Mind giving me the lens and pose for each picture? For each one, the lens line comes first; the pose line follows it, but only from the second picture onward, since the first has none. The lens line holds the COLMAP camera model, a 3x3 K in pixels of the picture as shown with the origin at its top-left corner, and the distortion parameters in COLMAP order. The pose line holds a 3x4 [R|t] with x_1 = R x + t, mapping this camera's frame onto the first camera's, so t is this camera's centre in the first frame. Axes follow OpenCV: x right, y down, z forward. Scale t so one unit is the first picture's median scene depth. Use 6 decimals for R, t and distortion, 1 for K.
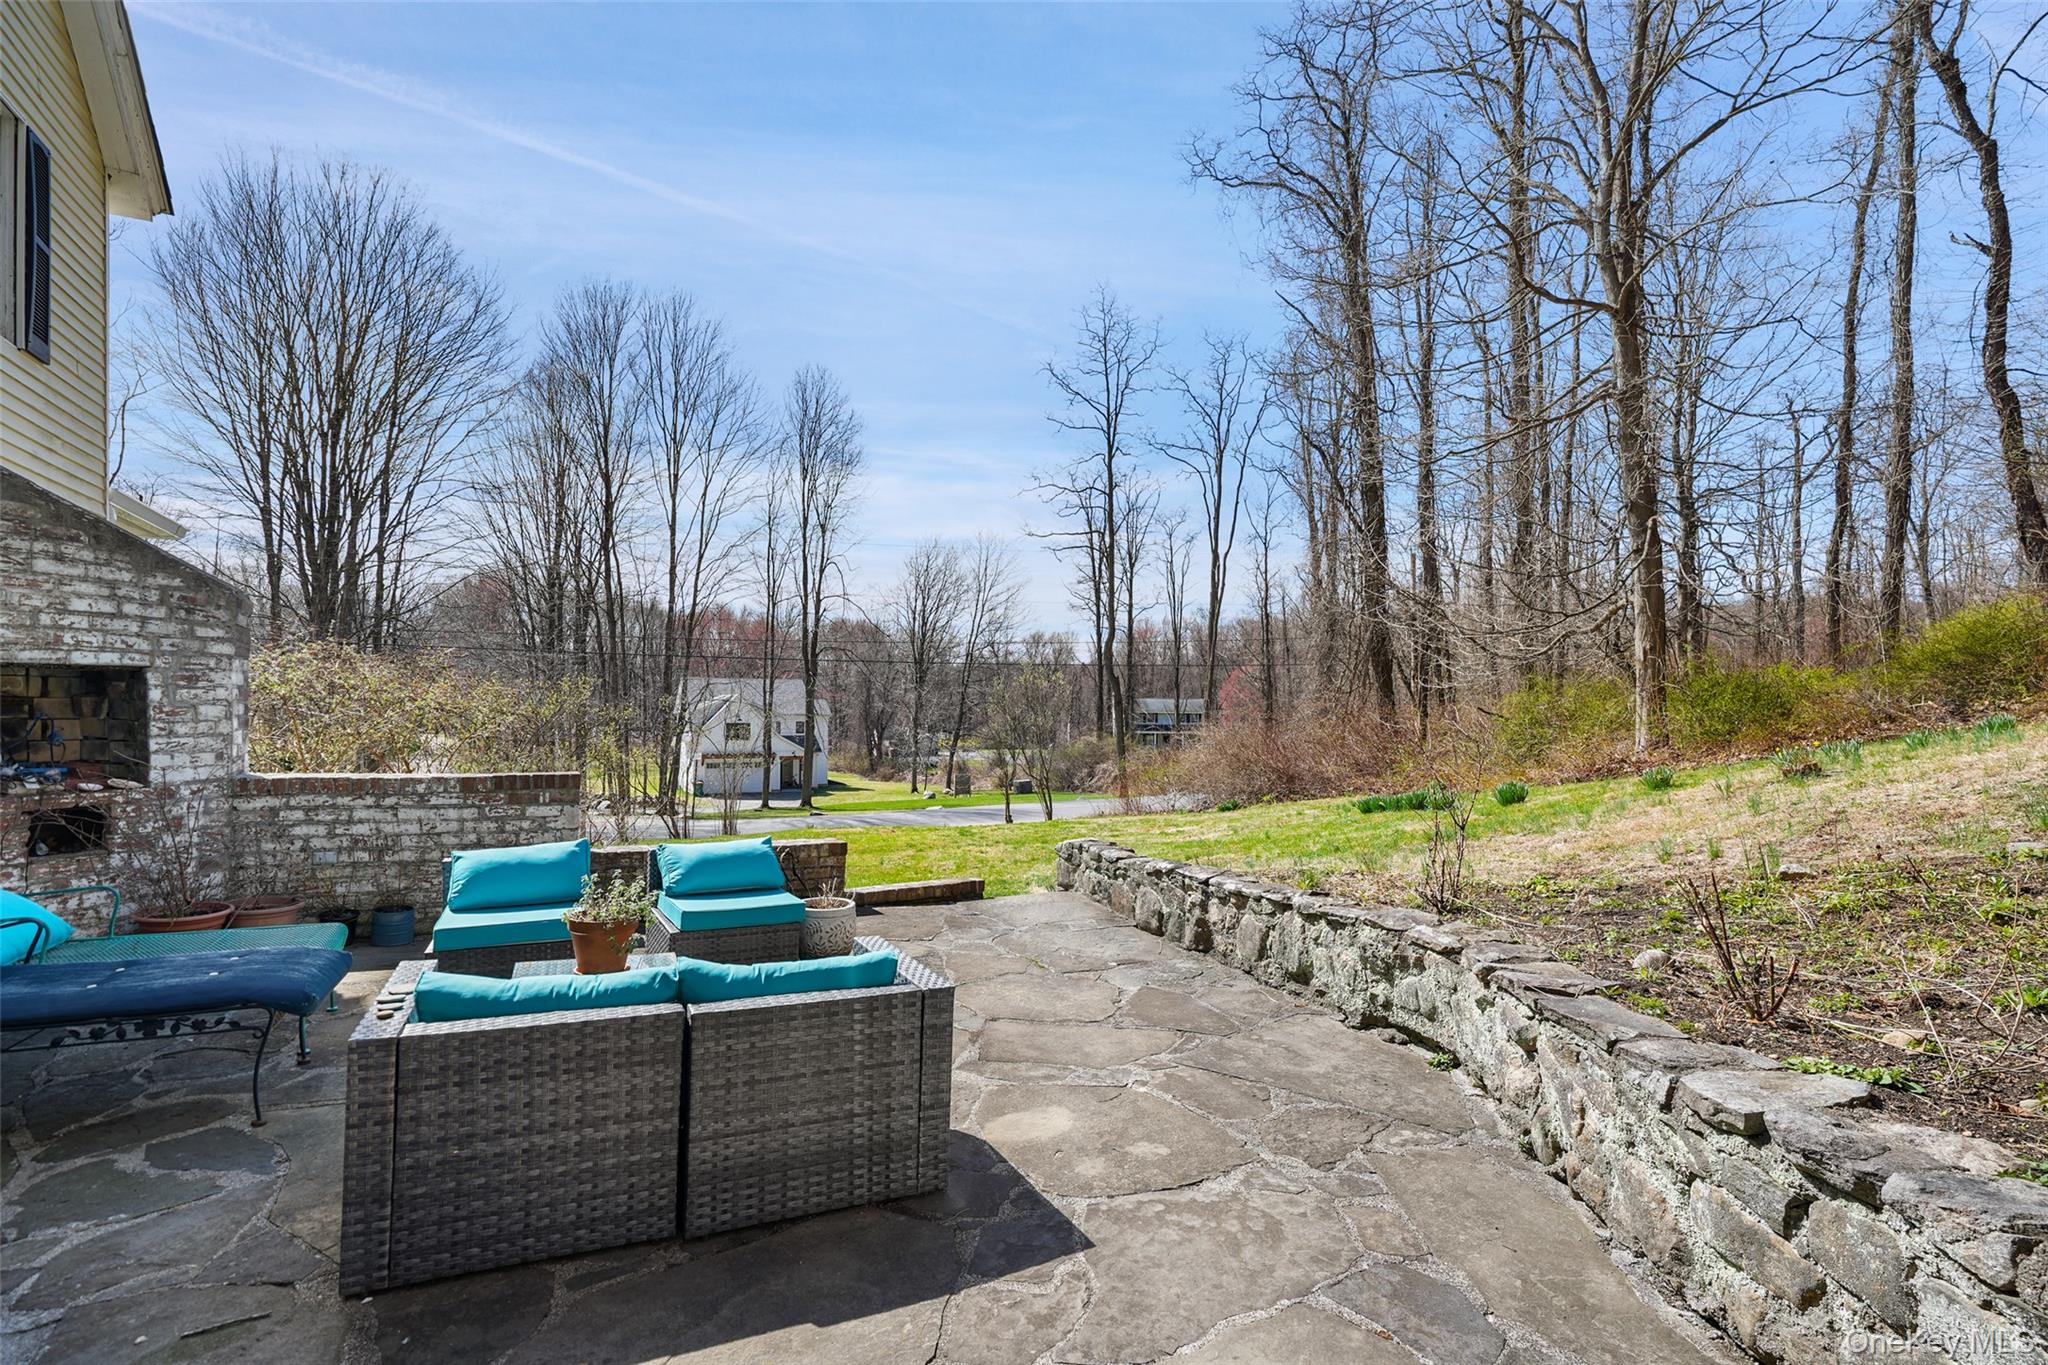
lens RADIAL K [[939.3, 0, 1017.3], [0, 939.3, 693.9], [0, 0, 1]] dist [0.006457, 0.000436]
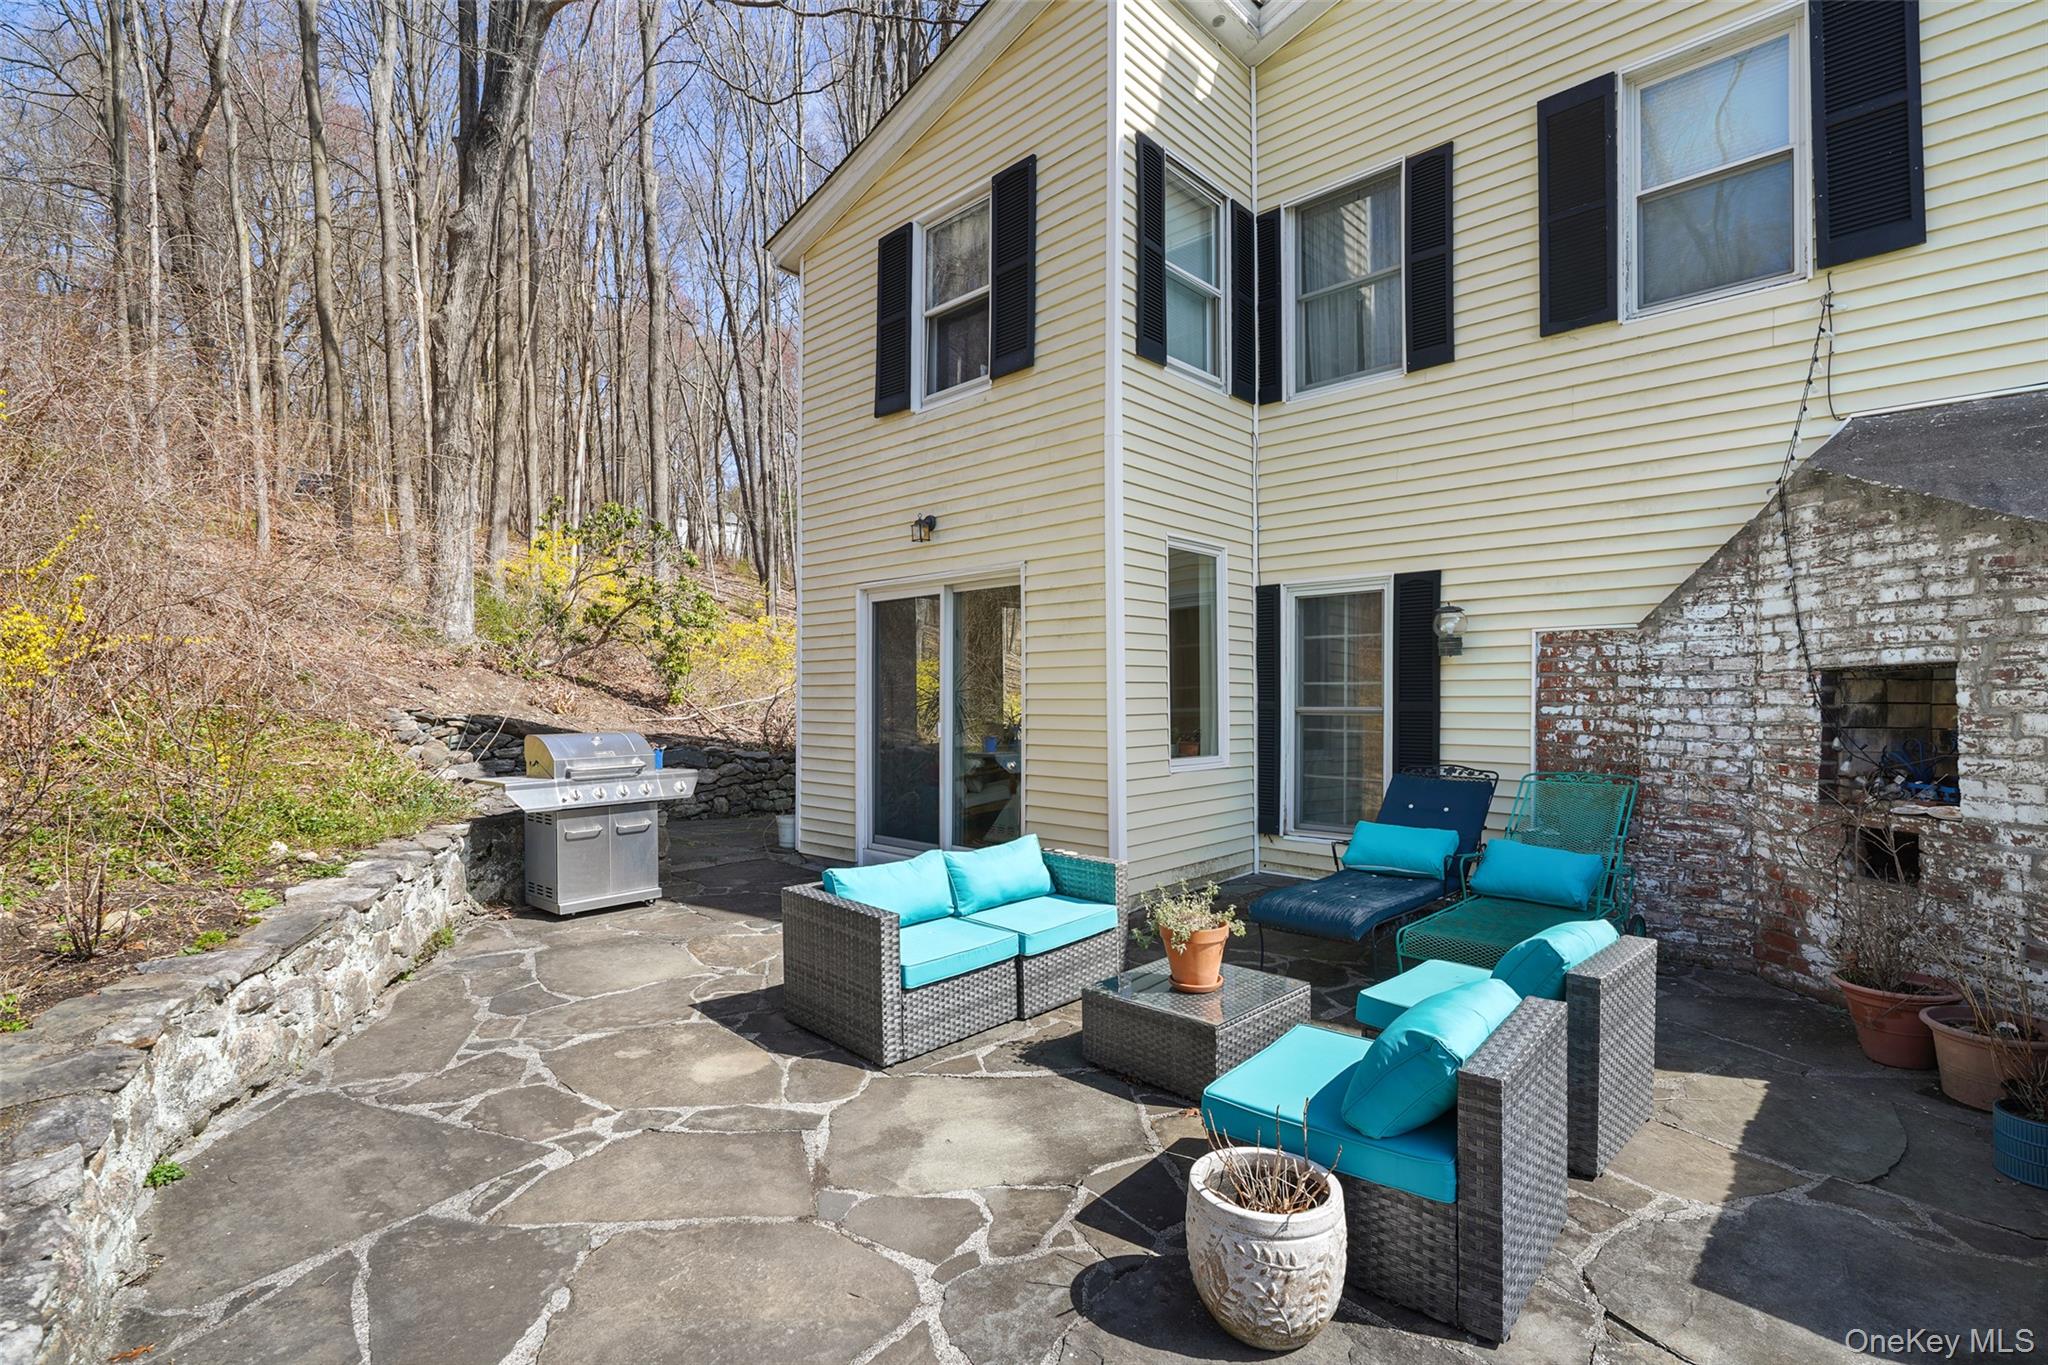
lens RADIAL K [[939.3, 0, 1002.3], [0, 939.3, 700.8], [0, 0, 1]] dist [0.006457, 0.000436]
pose [[-0.948850, -0.008719, -0.315606, 0.044938], [-0.004873, 0.999904, -0.012972, 0.016152], [0.315689, -0.010771, -0.948802, 1.494541]]
